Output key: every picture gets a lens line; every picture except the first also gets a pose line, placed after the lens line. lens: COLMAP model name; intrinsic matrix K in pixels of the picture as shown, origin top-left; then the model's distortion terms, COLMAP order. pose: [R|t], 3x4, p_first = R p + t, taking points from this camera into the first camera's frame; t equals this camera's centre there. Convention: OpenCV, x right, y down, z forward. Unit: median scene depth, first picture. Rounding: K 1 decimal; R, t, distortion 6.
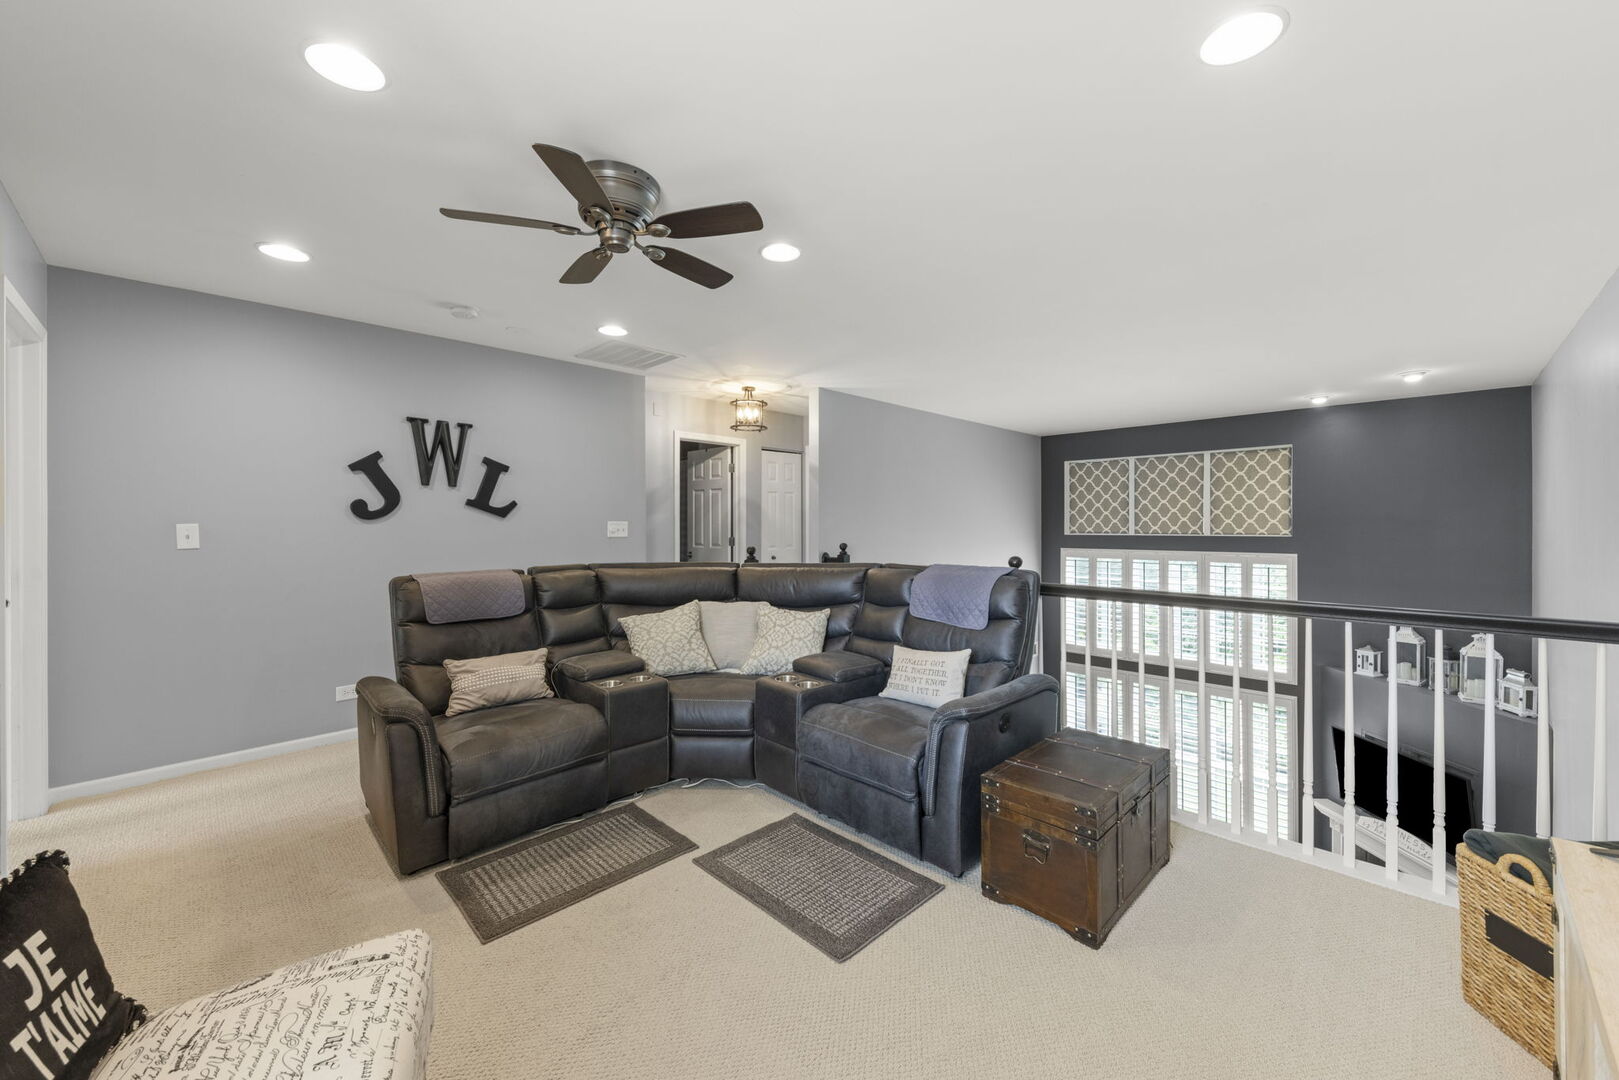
lens RADIAL K [[640.1, 0, 805.1], [0, 640.1, 528.4], [0, 0, 1]] dist [0.023955, -0.012728]
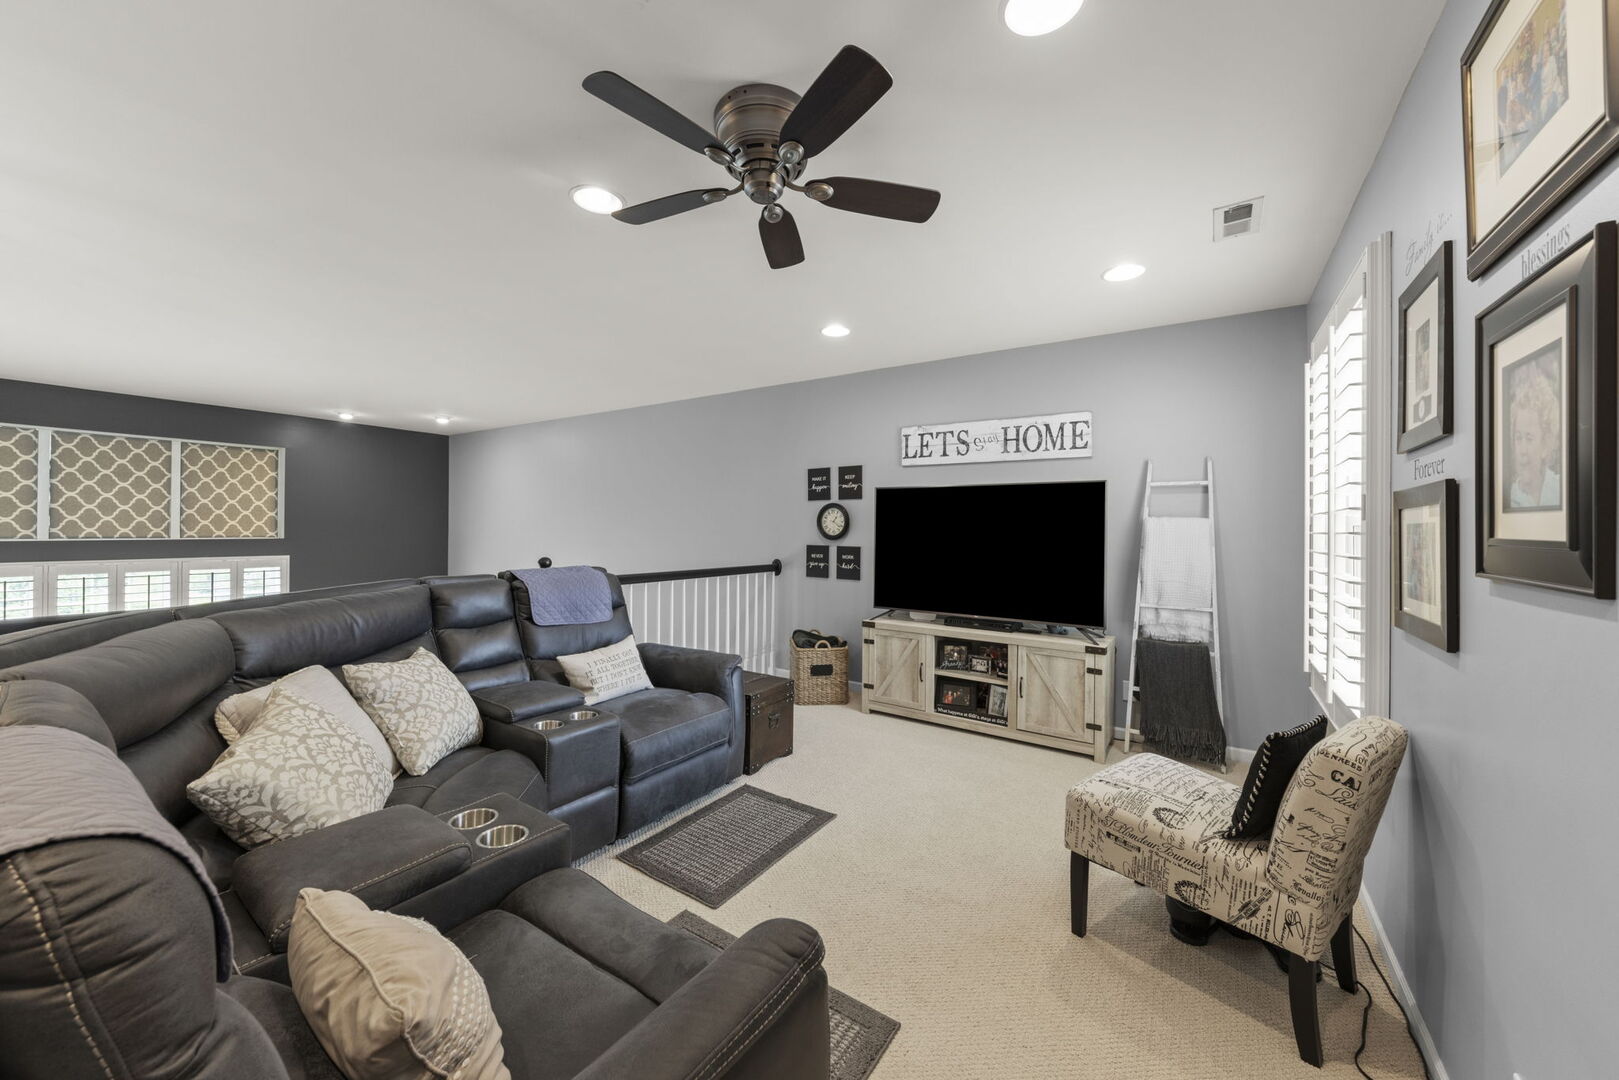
lens RADIAL K [[640.1, 0, 805.1], [0, 640.1, 528.4], [0, 0, 1]] dist [0.023955, -0.012728]
pose [[-0.249577, 0.000946, 0.968354, -0.402470], [-0.000098, 0.999999, -0.001003, -0.002024], [-0.968355, -0.000345, -0.249577, 0.417185]]
